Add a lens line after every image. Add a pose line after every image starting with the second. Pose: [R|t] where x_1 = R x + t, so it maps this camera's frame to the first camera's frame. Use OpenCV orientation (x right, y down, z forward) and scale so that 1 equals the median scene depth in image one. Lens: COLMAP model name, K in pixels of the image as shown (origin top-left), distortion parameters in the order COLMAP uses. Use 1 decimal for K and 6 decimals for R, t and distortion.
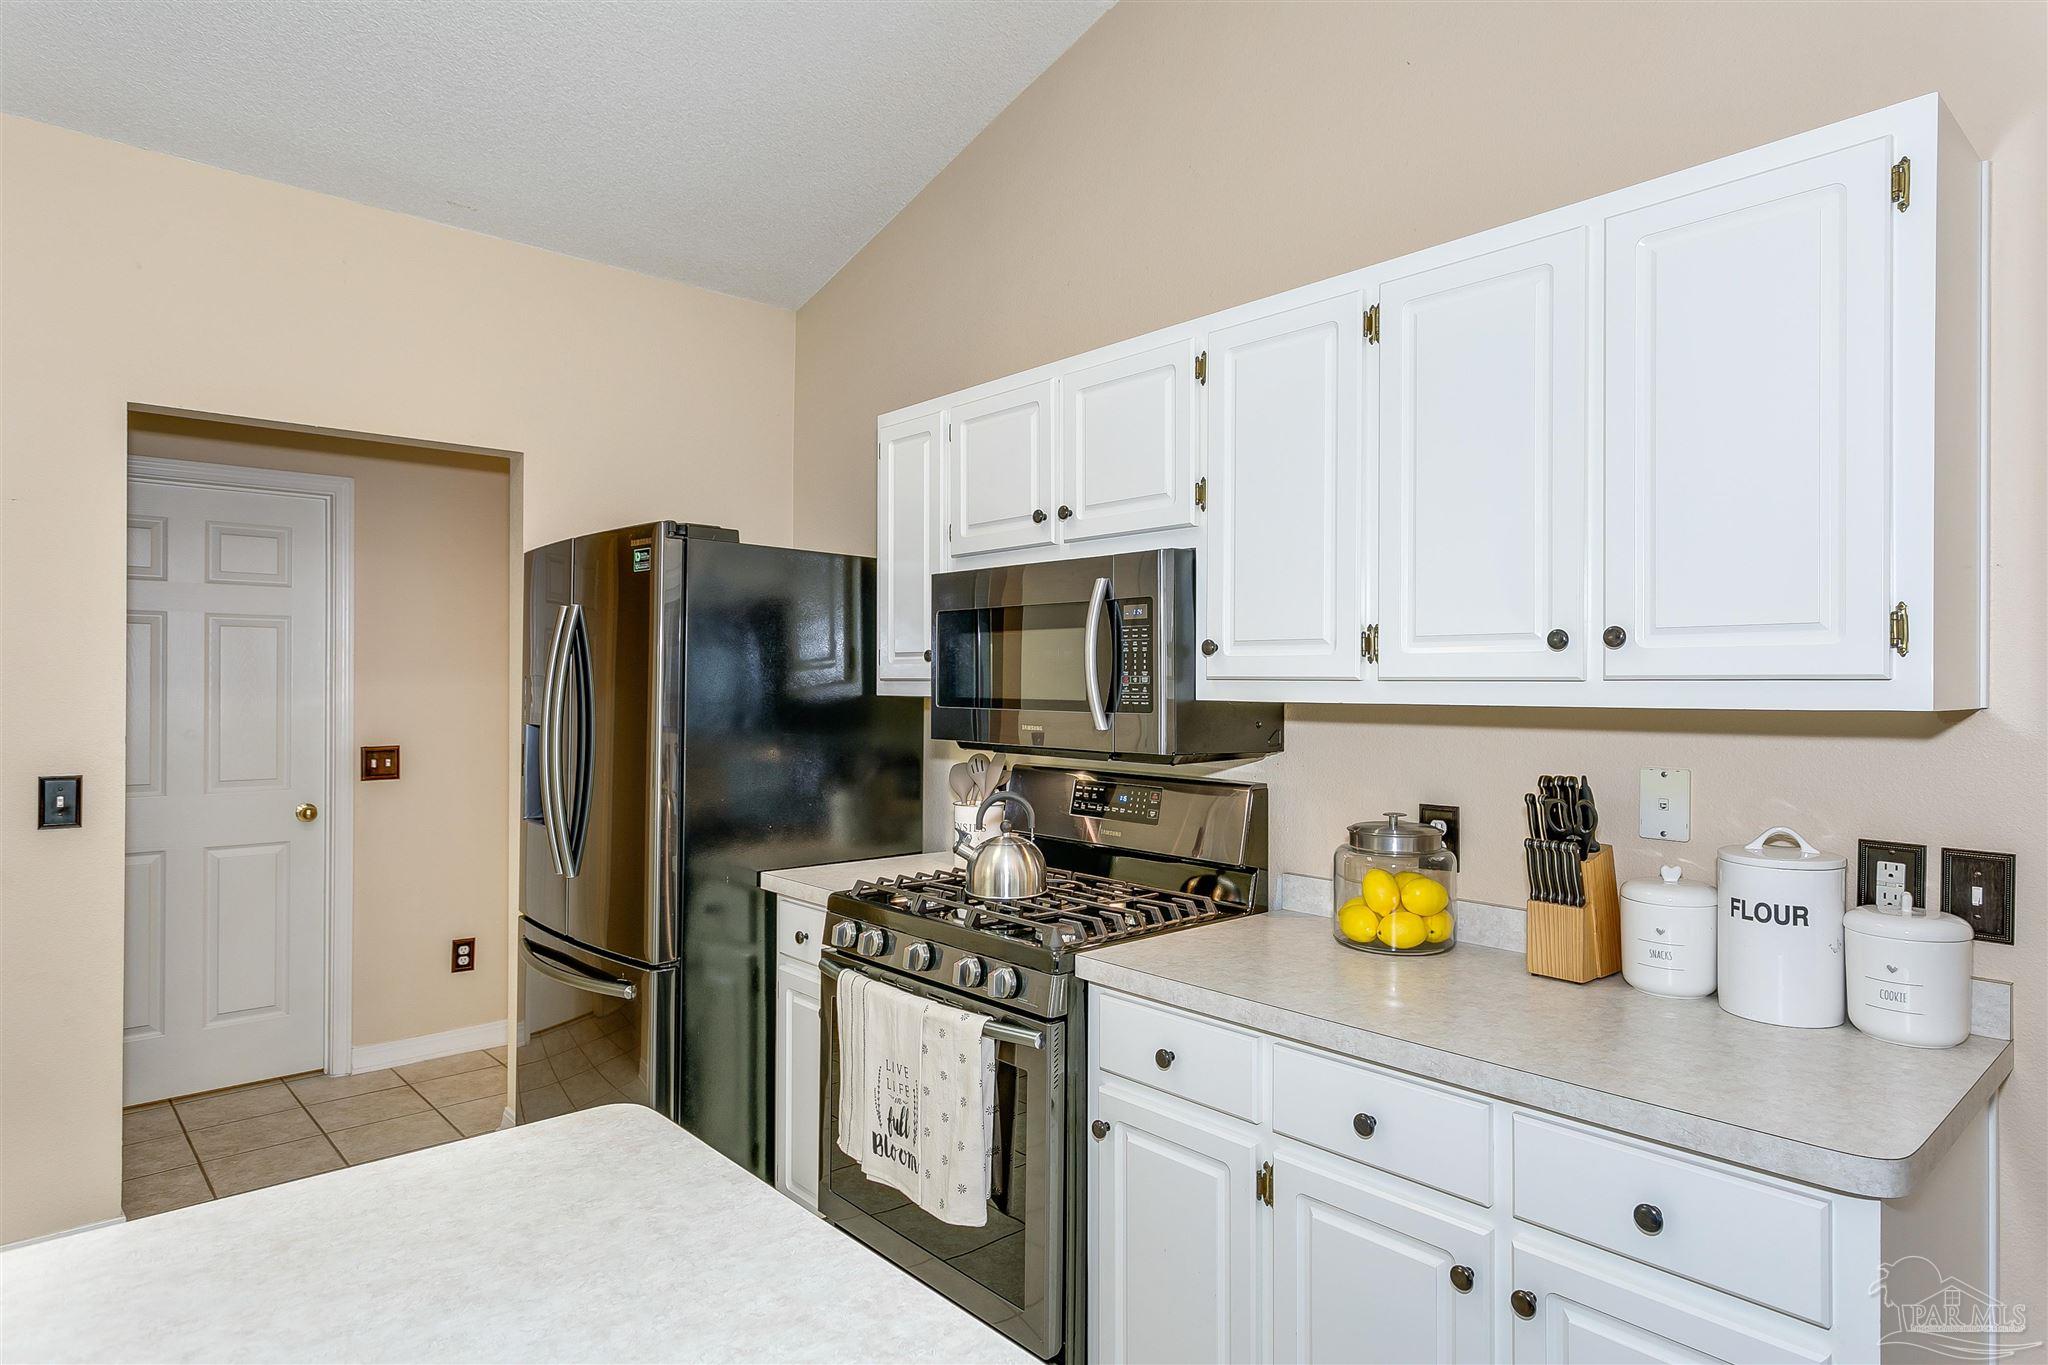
lens RADIAL K [[1143.5, 0, 1024.0], [0, 1143.5, 682.5], [0, 0, 1]] dist [0.003540, 0.001651]
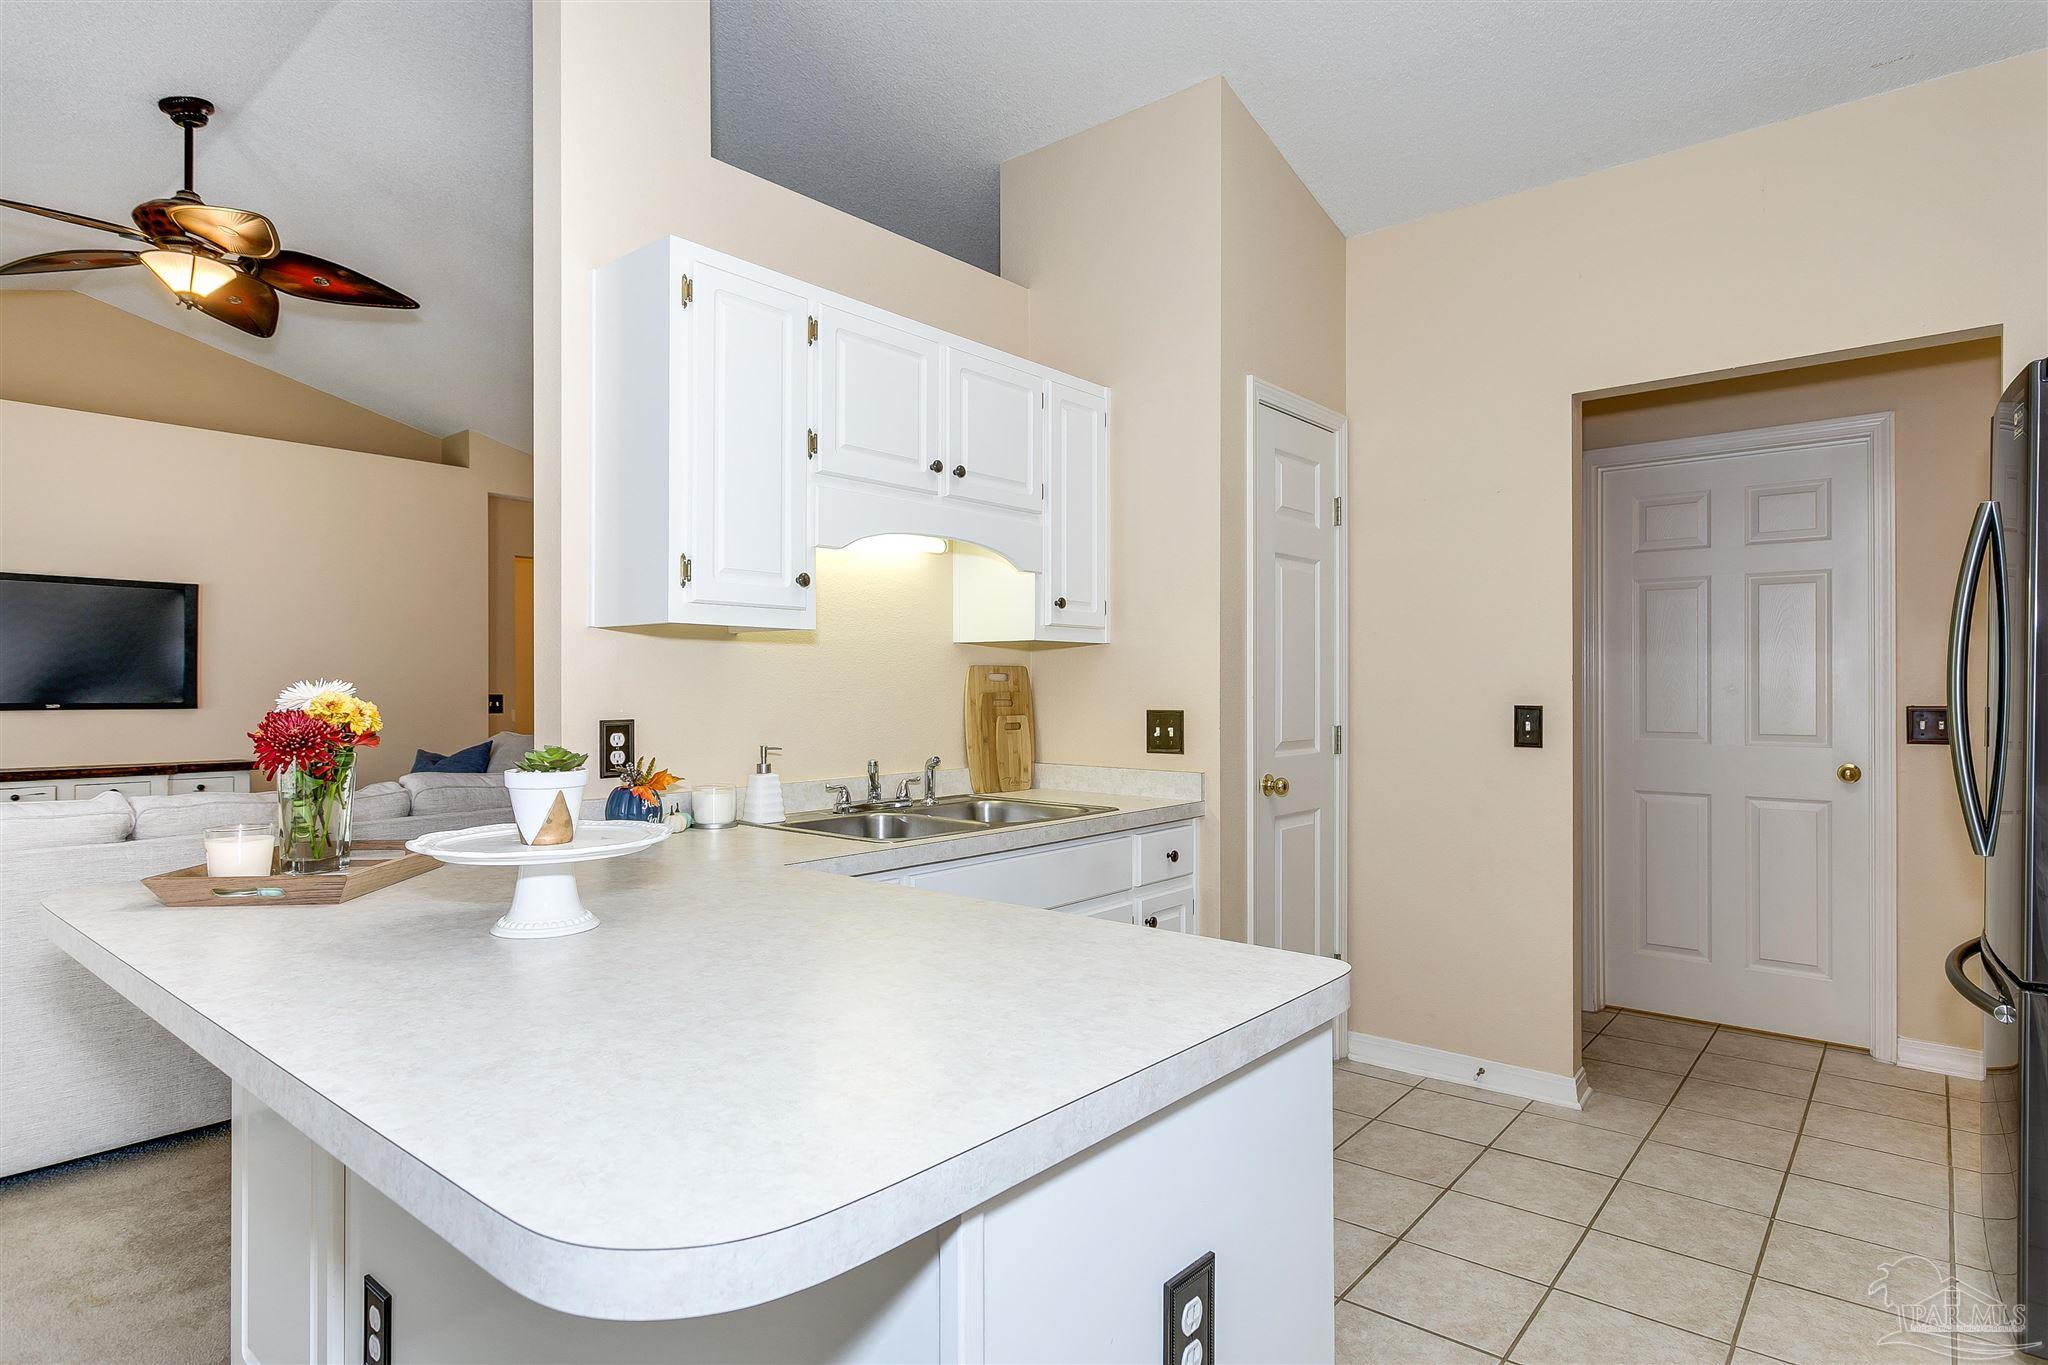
lens RADIAL K [[1097.5, 0, 1024.0], [0, 1097.5, 682.5], [0, 0, 1]] dist [-0.001165, 0.001029]
pose [[0.141865, -0.008210, -0.989852, 0.304309], [0.003339, 0.999964, -0.007815, 0.071713], [0.989880, -0.002196, 0.141887, 0.320327]]
